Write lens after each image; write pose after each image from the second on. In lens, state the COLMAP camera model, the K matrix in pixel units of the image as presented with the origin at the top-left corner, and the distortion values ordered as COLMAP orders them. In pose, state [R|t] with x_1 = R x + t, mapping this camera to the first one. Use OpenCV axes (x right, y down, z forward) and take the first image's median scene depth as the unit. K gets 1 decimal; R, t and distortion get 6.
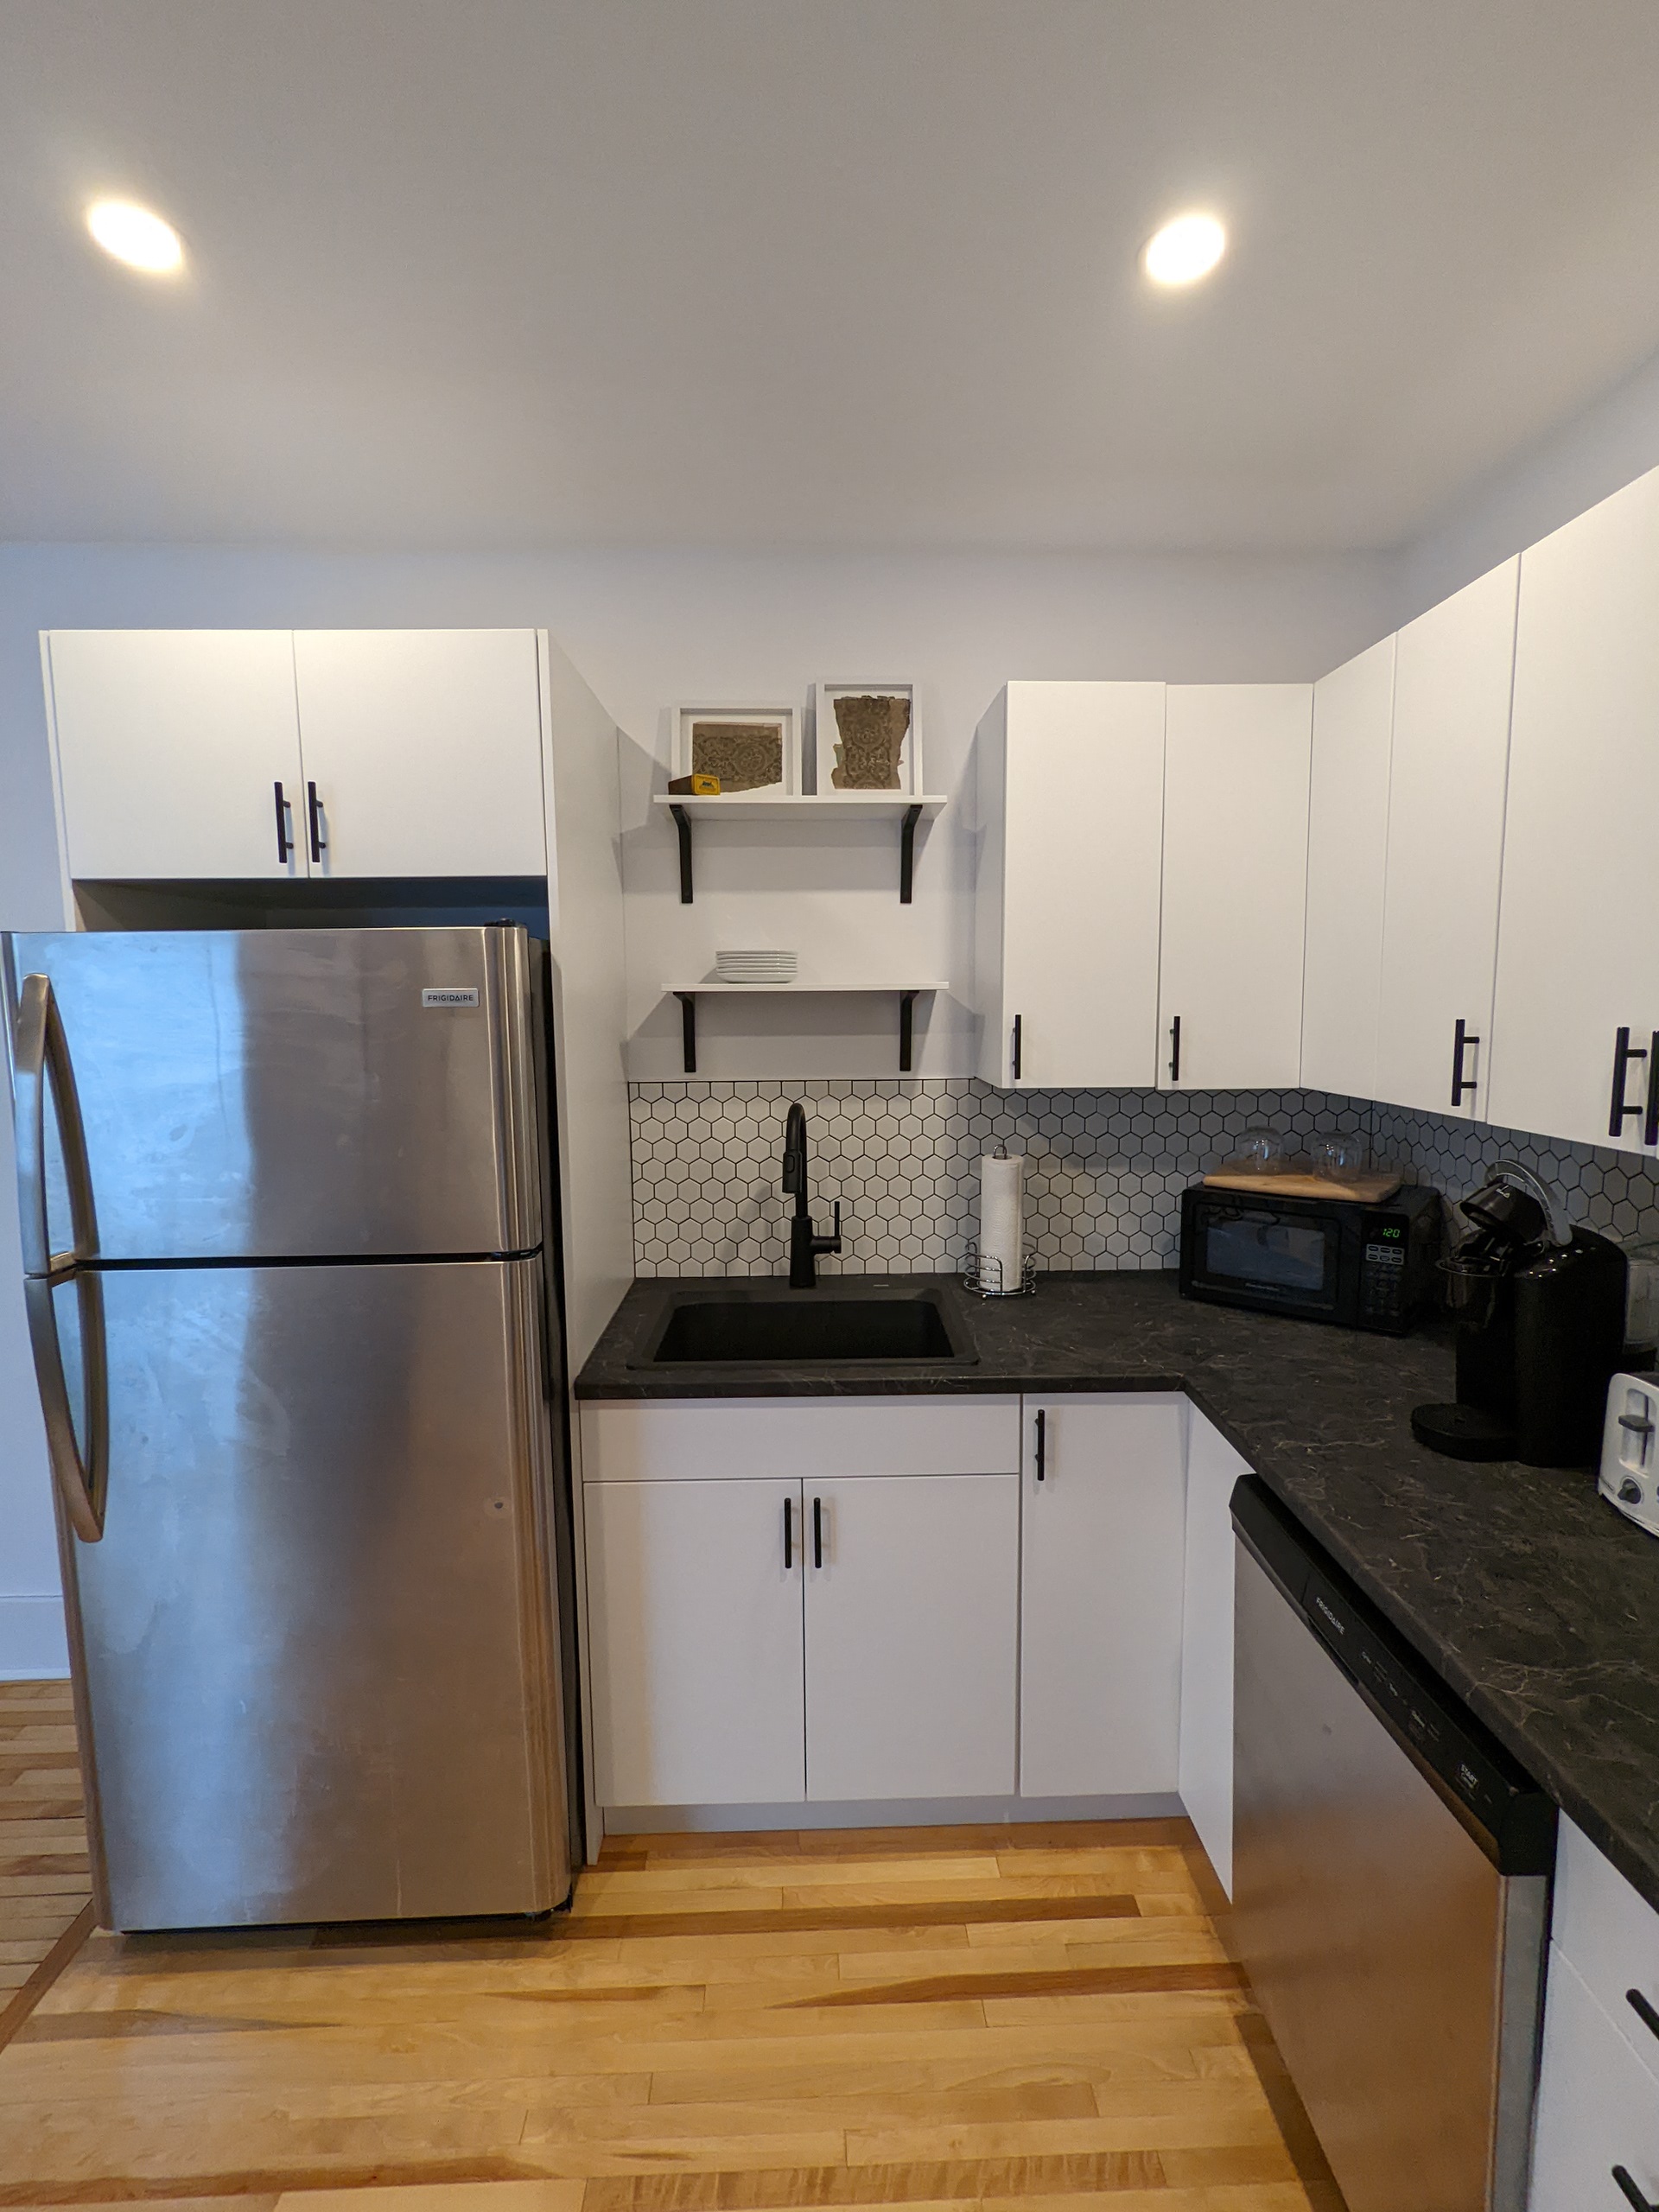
lens RADIAL K [[1059.6, 0, 840.1], [0, 1059.6, 1109.6], [0, 0, 1]] dist [0.001920, 0.001378]
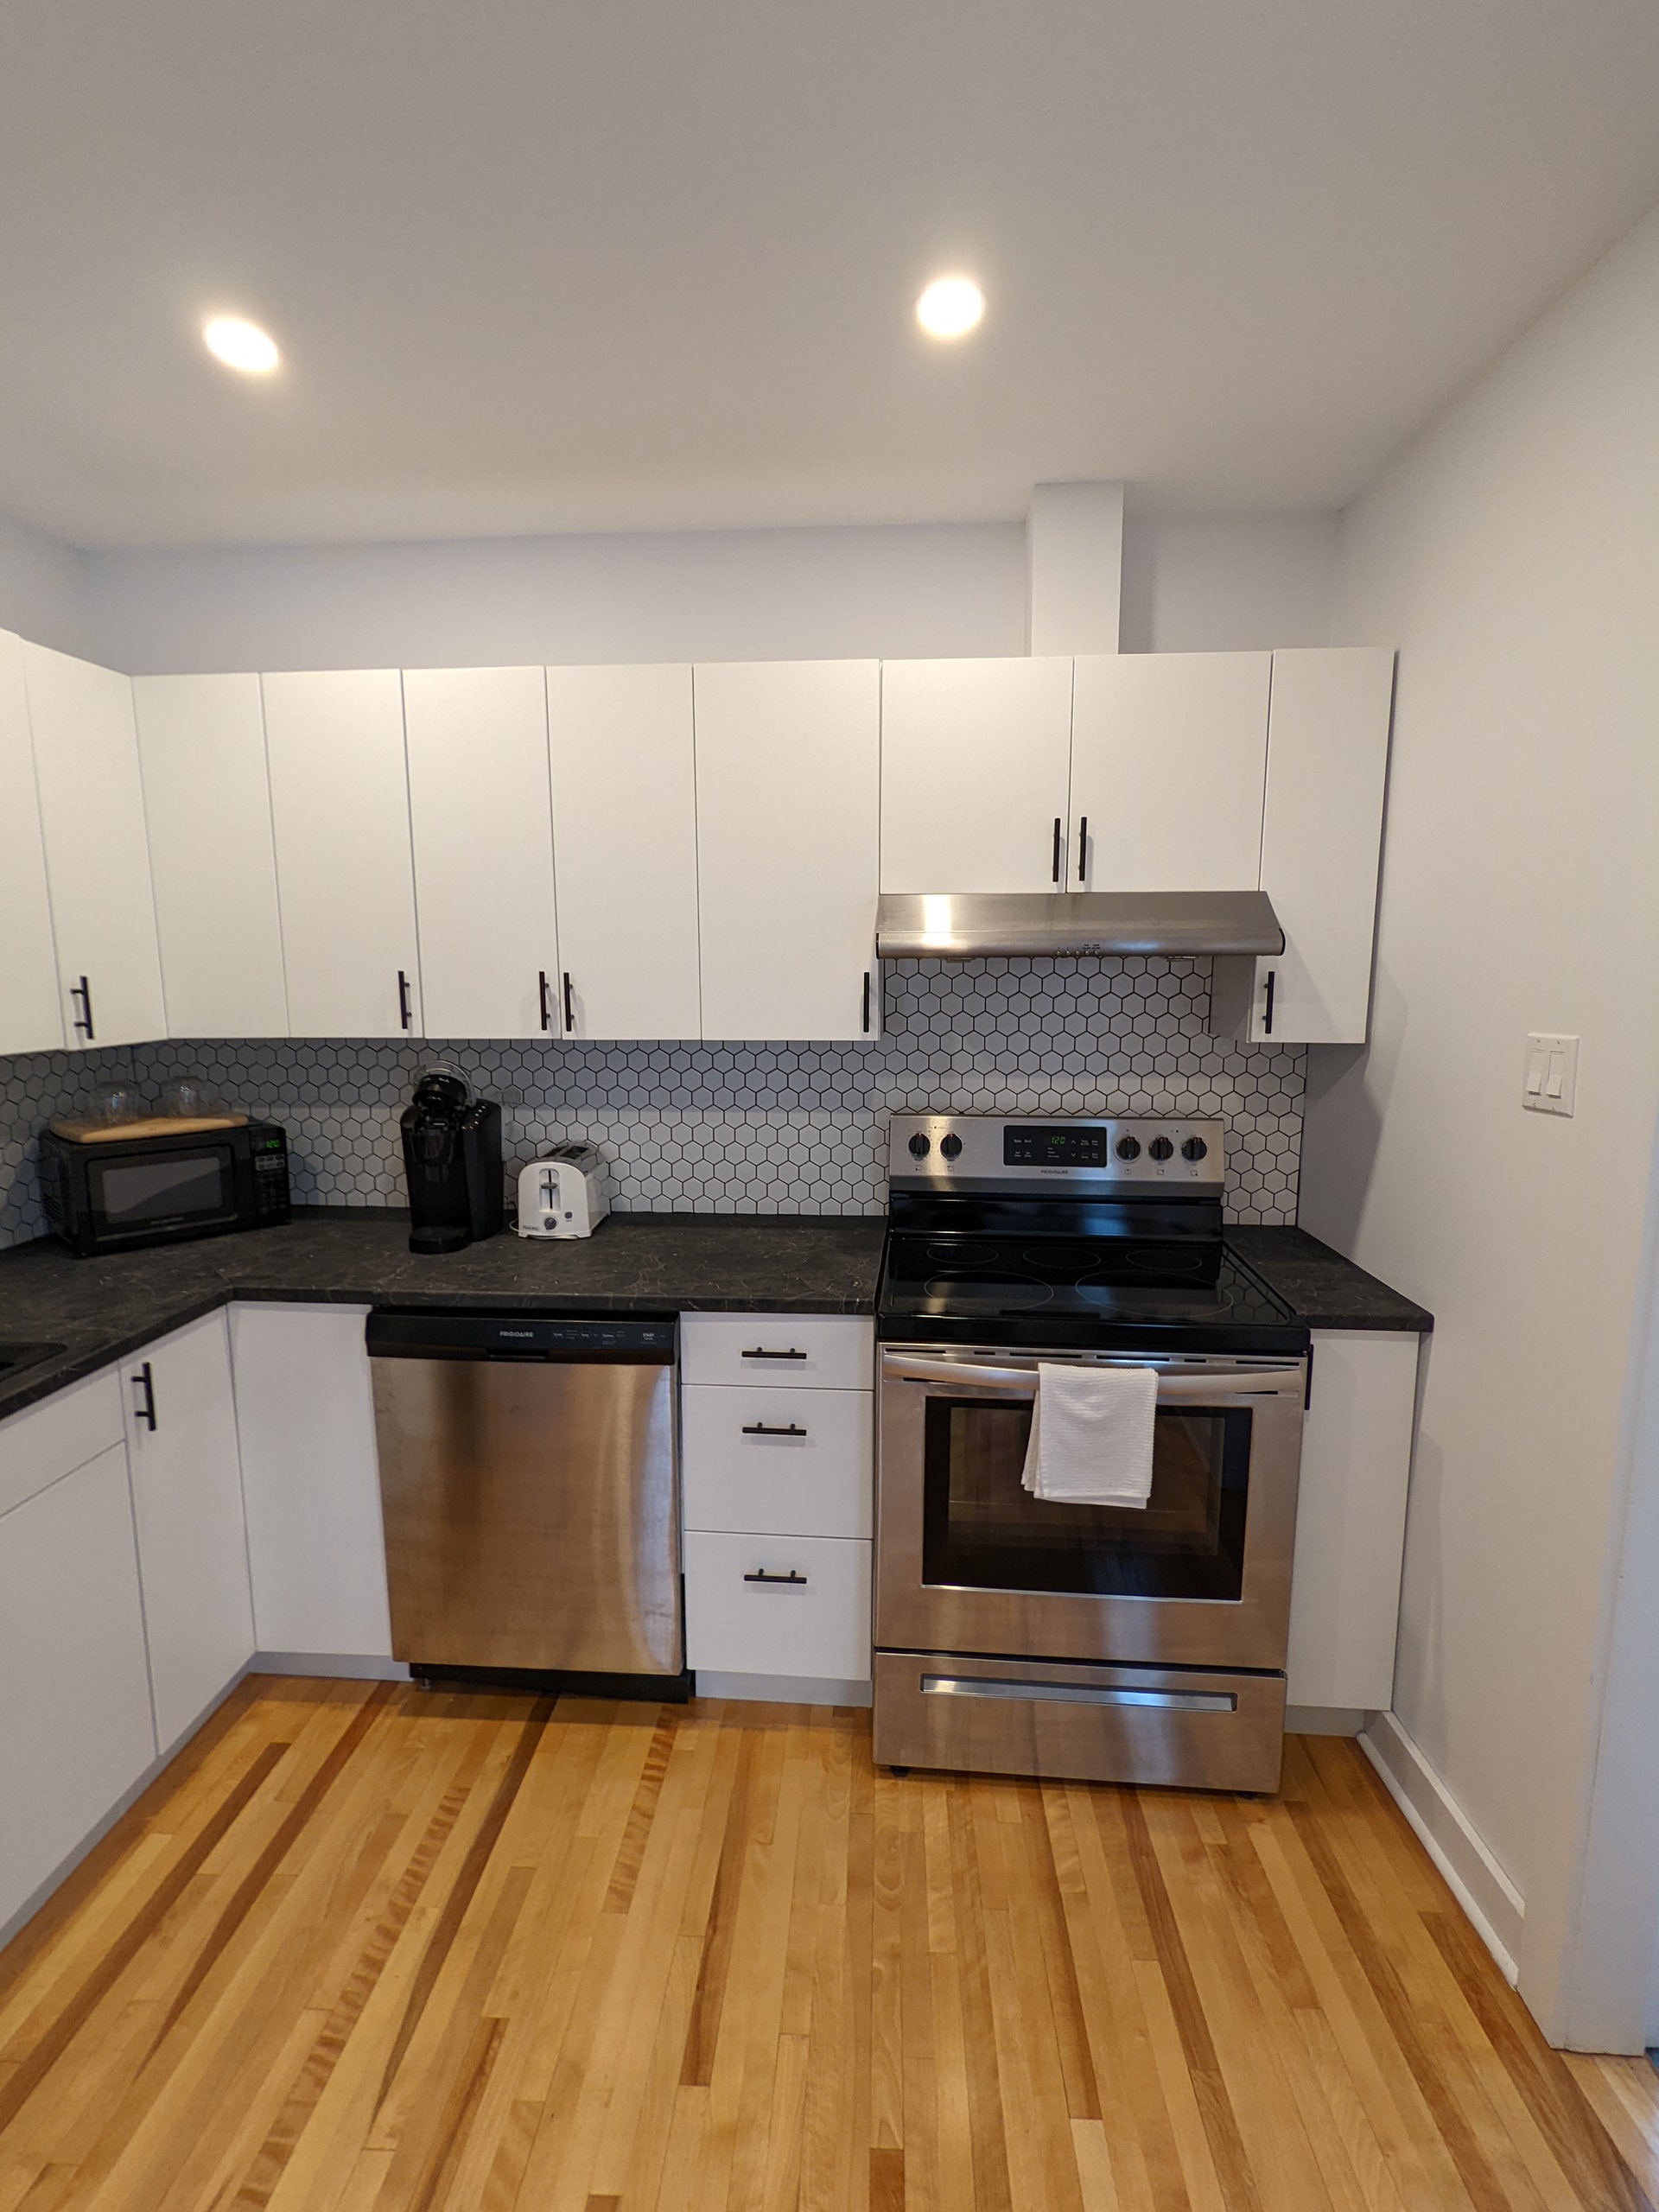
lens RADIAL K [[1059.6, 0, 840.1], [0, 1059.6, 1109.6], [0, 0, 1]] dist [0.001920, 0.001378]
pose [[0.075449, -0.136669, 0.987739, -0.730180], [0.112468, 0.985408, 0.127756, -0.011274], [-0.990787, 0.101450, 0.089719, 0.223079]]
